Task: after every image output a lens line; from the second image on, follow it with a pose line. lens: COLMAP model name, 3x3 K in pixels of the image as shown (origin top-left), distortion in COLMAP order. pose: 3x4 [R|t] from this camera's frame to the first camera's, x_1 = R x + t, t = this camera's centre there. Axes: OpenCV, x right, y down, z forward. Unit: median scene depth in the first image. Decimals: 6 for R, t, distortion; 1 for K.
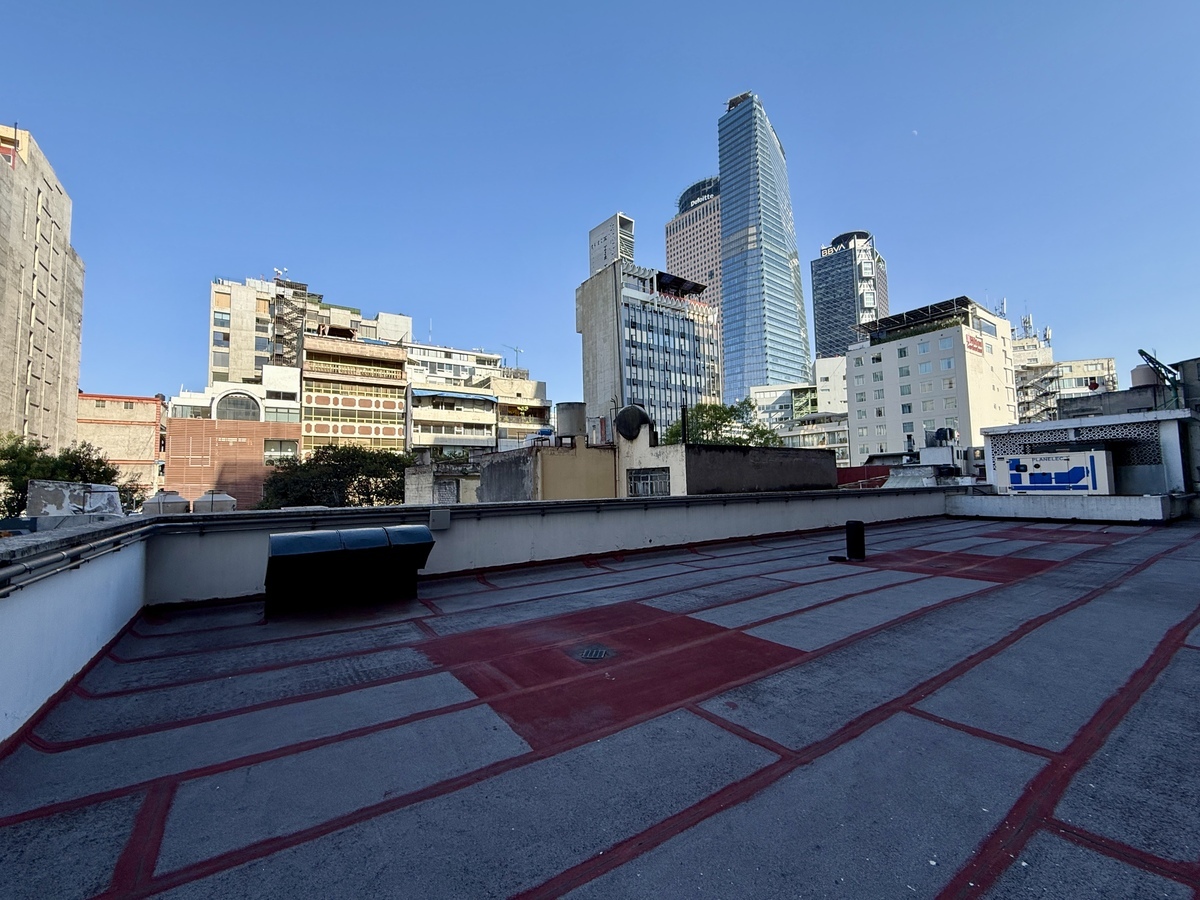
lens RADIAL K [[495.1, 0, 602.7], [0, 495.1, 447.7], [0, 0, 1]] dist [-0.001934, 0.000679]
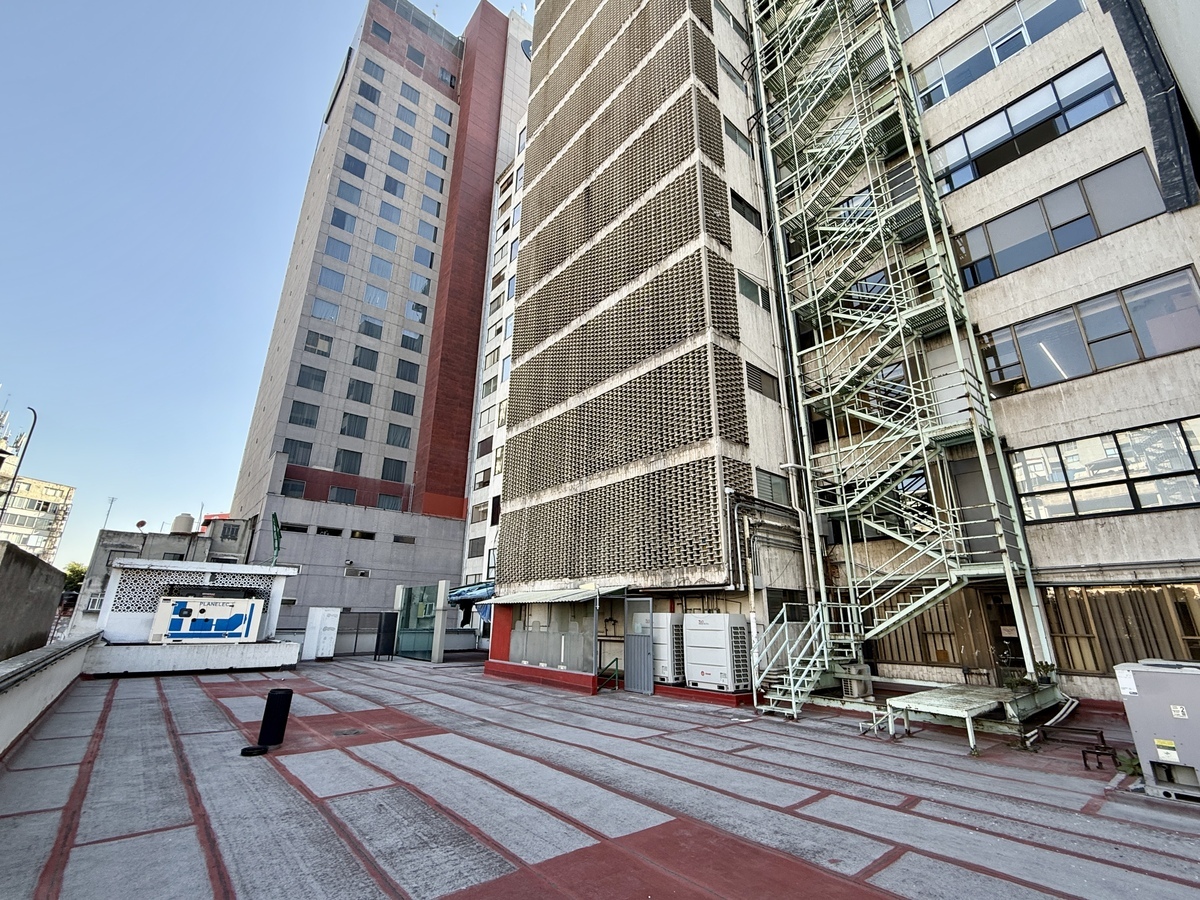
lens RADIAL K [[517.5, 0, 595.0], [0, 517.5, 452.5], [0, 0, 1]] dist [-0.002446, -0.000340]
pose [[-0.086091, 0.325574, 0.941589, -0.719611], [-0.085942, 0.939148, -0.332588, 0.053838], [-0.992574, -0.109555, -0.052872, 1.111070]]
